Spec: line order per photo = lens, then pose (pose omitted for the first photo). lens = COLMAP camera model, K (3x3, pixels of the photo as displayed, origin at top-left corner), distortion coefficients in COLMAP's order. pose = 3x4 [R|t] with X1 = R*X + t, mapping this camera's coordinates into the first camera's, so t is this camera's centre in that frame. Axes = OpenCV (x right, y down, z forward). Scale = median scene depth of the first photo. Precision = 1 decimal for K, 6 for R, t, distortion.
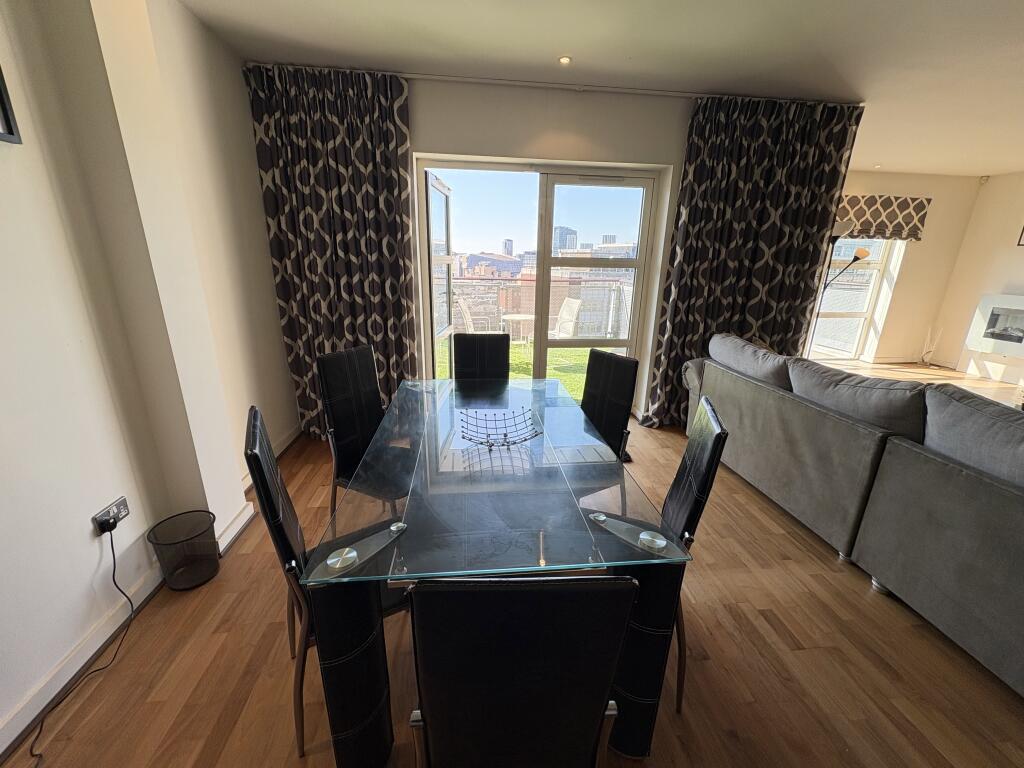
lens RADIAL K [[406.6, 0, 510.8], [0, 406.6, 382.7], [0, 0, 1]] dist [0.000060, -0.000085]
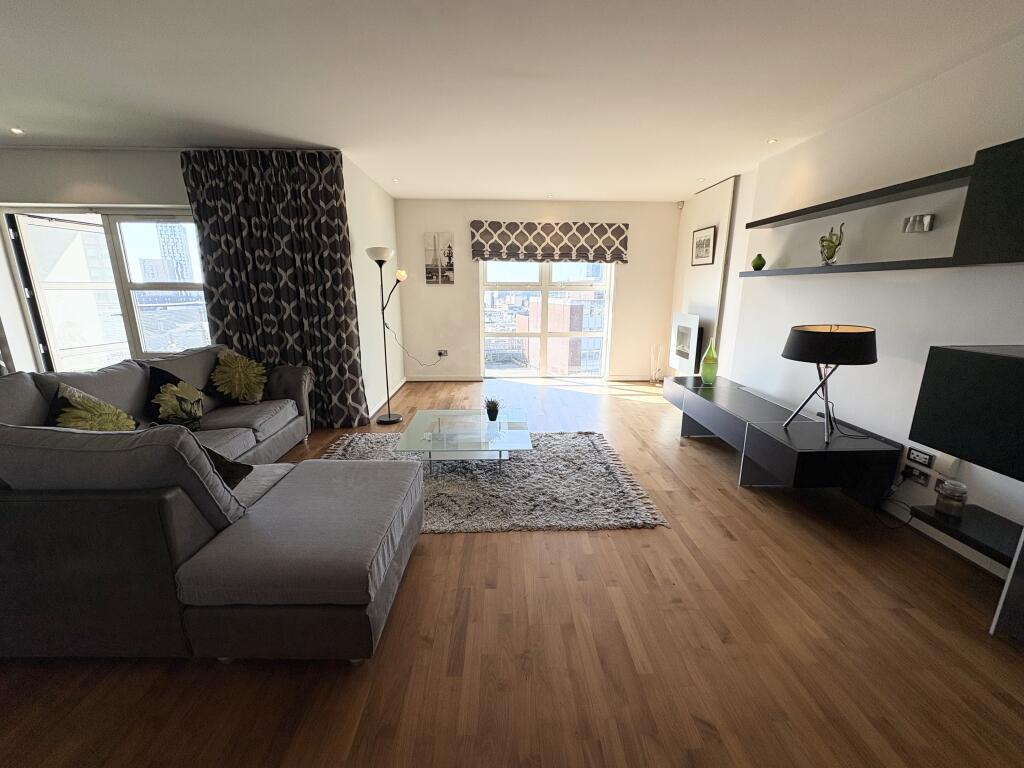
lens RADIAL K [[406.6, 0, 510.8], [0, 406.6, 382.7], [0, 0, 1]] dist [0.000060, -0.000085]
pose [[0.996565, 0.005159, -0.082656, 1.415212], [-0.010829, 0.997606, -0.068297, 0.055682], [0.082106, 0.068957, 0.994235, -0.072011]]
